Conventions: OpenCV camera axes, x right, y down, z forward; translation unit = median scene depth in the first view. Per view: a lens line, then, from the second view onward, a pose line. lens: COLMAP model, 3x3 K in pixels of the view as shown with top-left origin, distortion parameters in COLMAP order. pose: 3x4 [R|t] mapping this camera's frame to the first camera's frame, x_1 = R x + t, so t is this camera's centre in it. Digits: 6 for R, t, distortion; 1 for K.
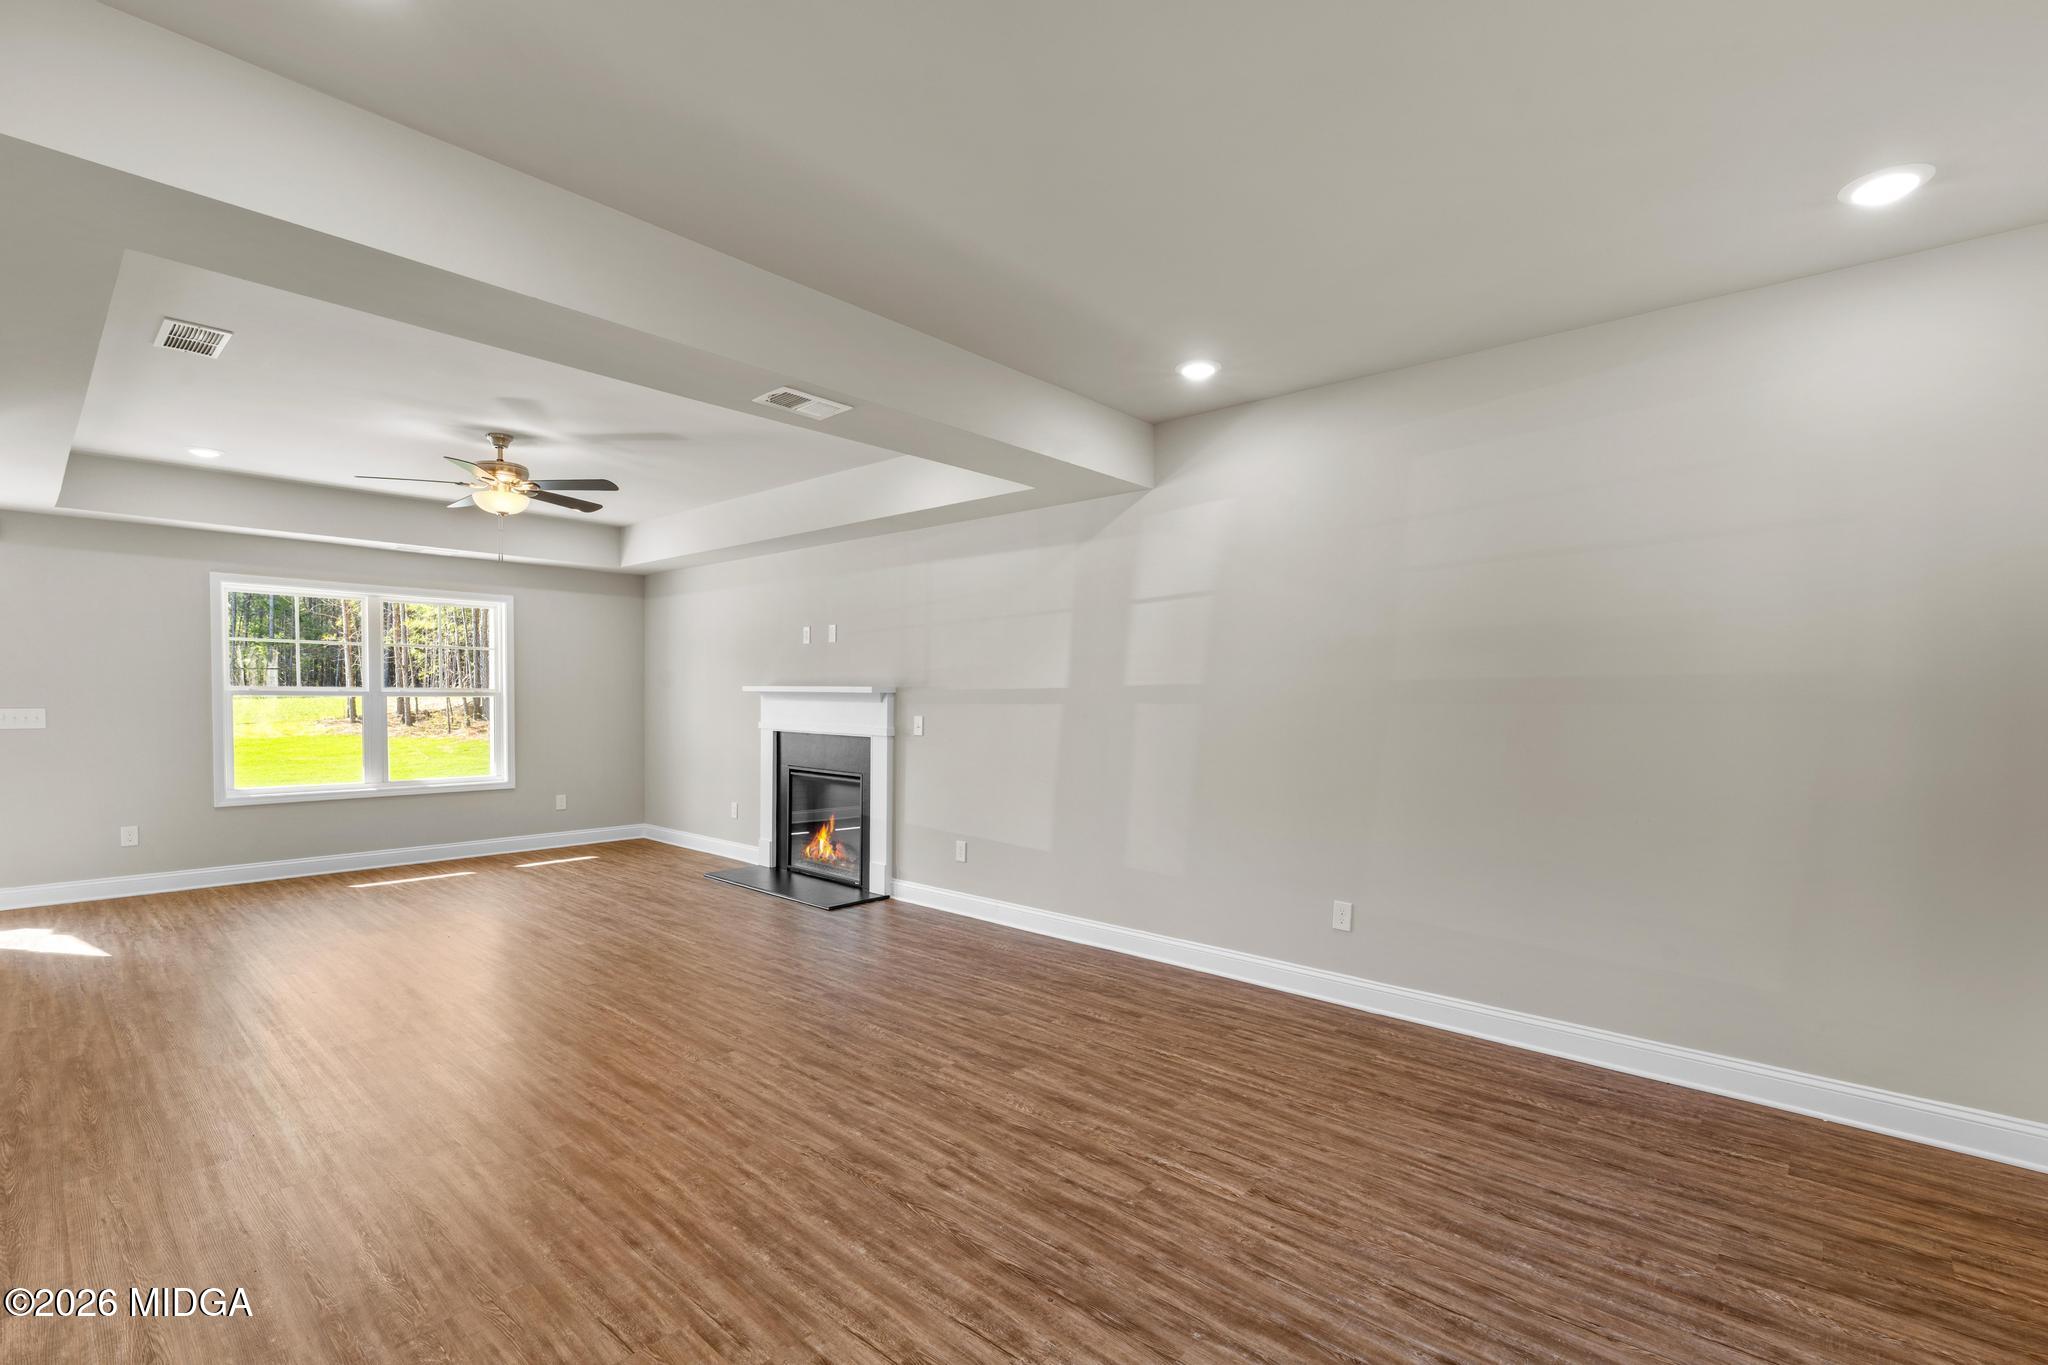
lens RADIAL K [[901.7, 0, 1013.0], [0, 901.7, 698.7], [0, 0, 1]] dist [-0.001425, -0.000021]
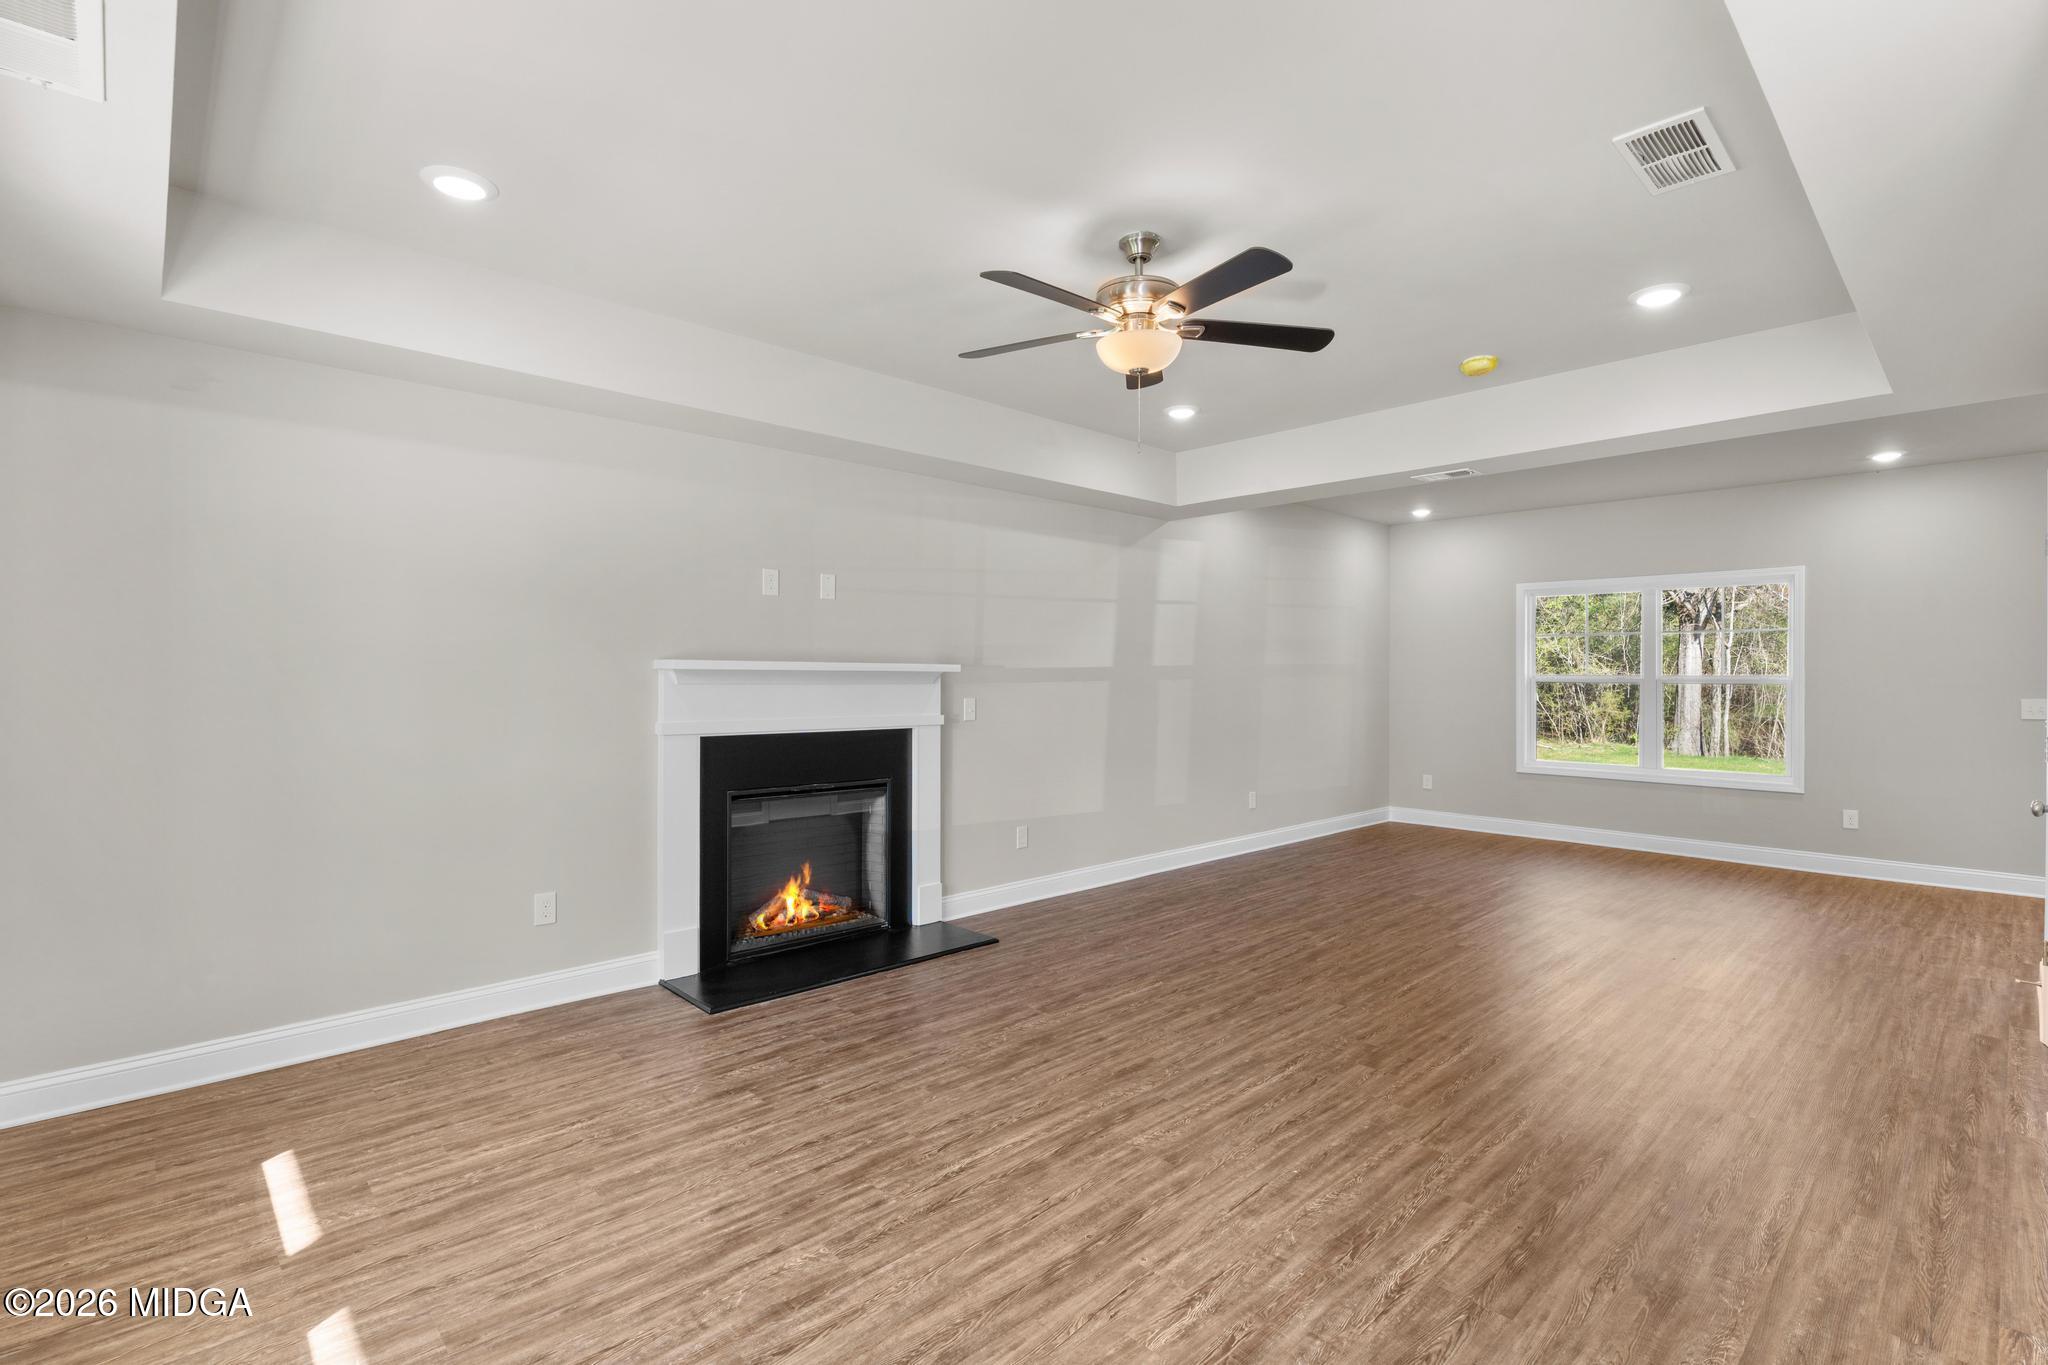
lens RADIAL K [[940.7, 0, 1007.3], [0, 940.7, 673.6], [0, 0, 1]] dist [-0.008829, 0.000753]
pose [[0.095104, -0.007027, 0.995443, -1.150432], [0.003187, 0.999972, 0.006754, -0.012439], [-0.995462, 0.002531, 0.095123, 1.006809]]
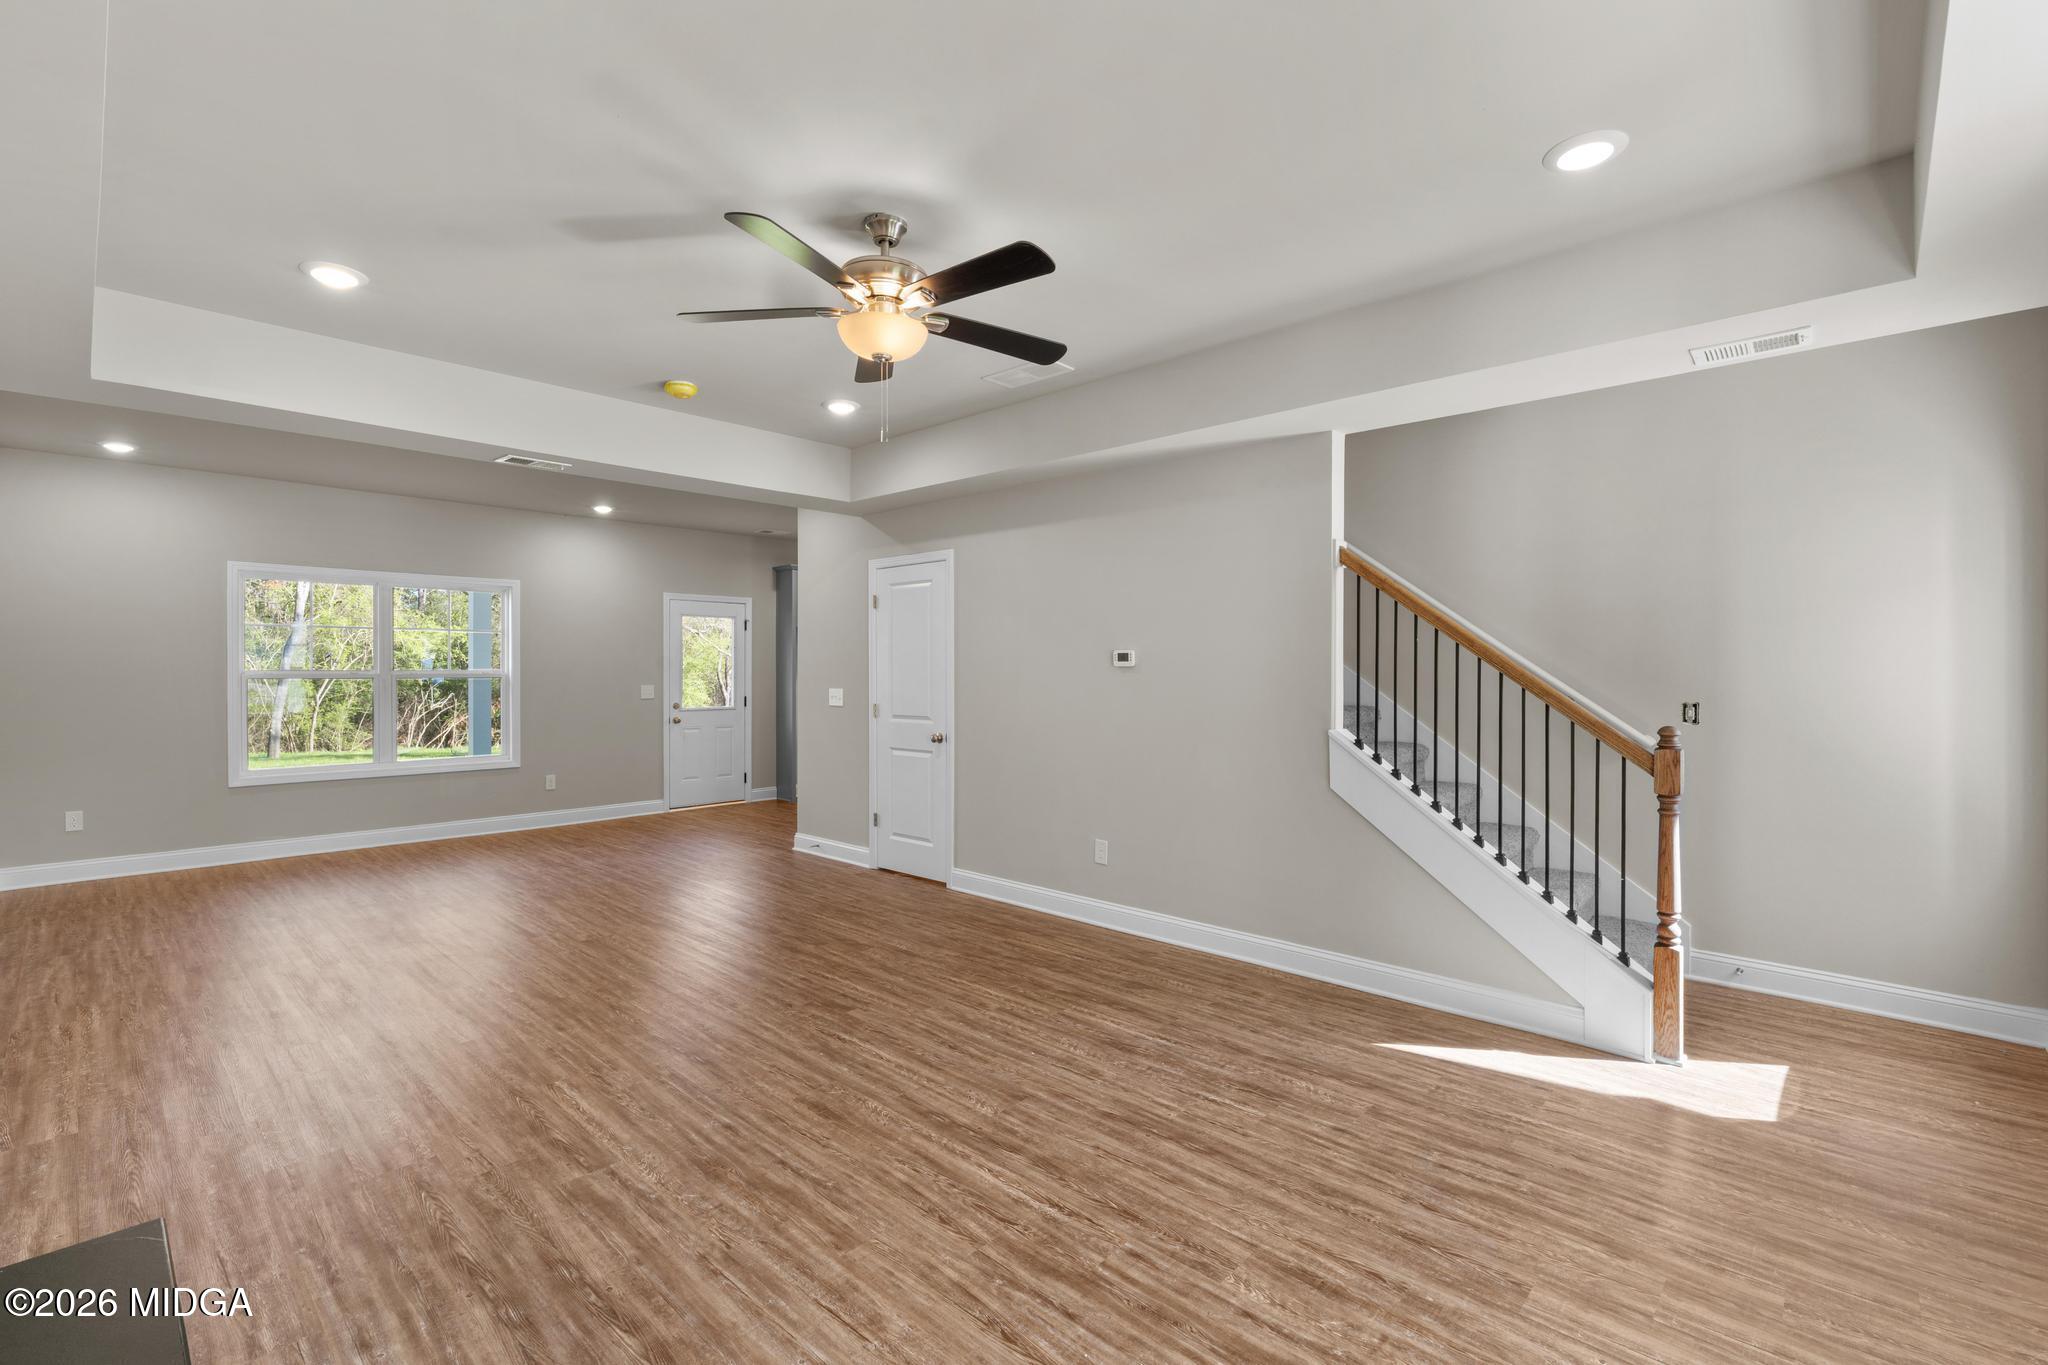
lens RADIAL K [[901.7, 0, 1018.1], [0, 901.7, 680.6], [0, 0, 1]] dist [-0.001425, -0.000021]
pose [[-0.999560, -0.011596, 0.027286, -0.649059], [-0.011129, 0.999790, 0.017191, -0.015595], [-0.027480, 0.016880, -0.999480, 1.525573]]
